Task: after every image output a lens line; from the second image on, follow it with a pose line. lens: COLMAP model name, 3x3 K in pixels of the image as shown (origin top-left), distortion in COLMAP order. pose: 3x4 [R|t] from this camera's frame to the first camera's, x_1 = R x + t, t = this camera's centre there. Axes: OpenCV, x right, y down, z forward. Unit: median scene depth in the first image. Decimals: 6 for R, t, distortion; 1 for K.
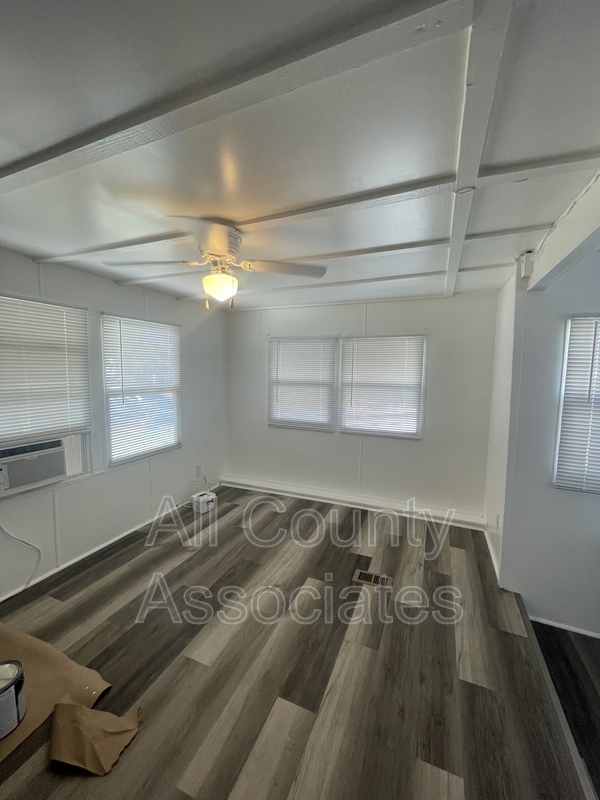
lens RADIAL K [[327.5, 0, 300.0], [0, 327.5, 400.0], [0, 0, 1]] dist [-0.000522, -0.000225]
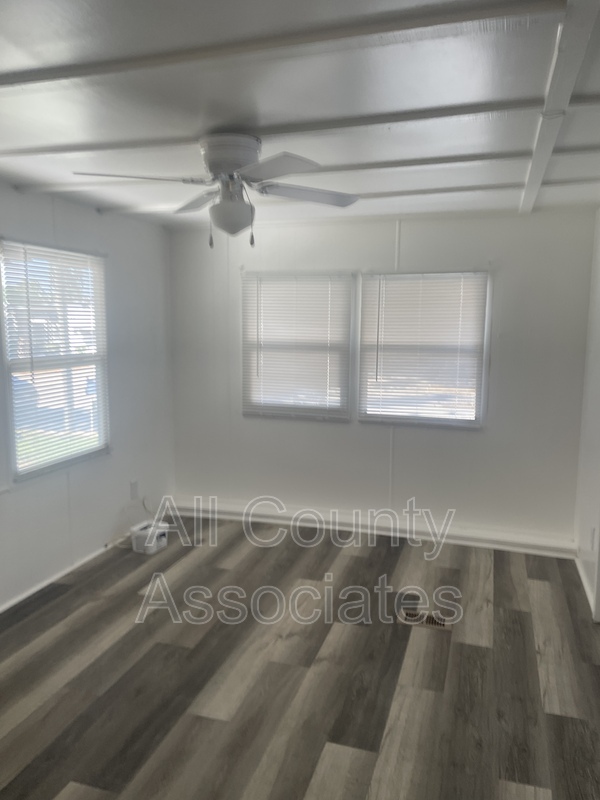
lens RADIAL K [[606.6, 0, 313.5], [0, 606.6, 399.0], [0, 0, 1]] dist [0.099485, -0.121924]
pose [[0.993964, -0.023614, 0.107138, -0.143896], [0.019959, 0.999186, 0.035064, 0.016054], [-0.107879, -0.032714, 0.993626, -0.273121]]
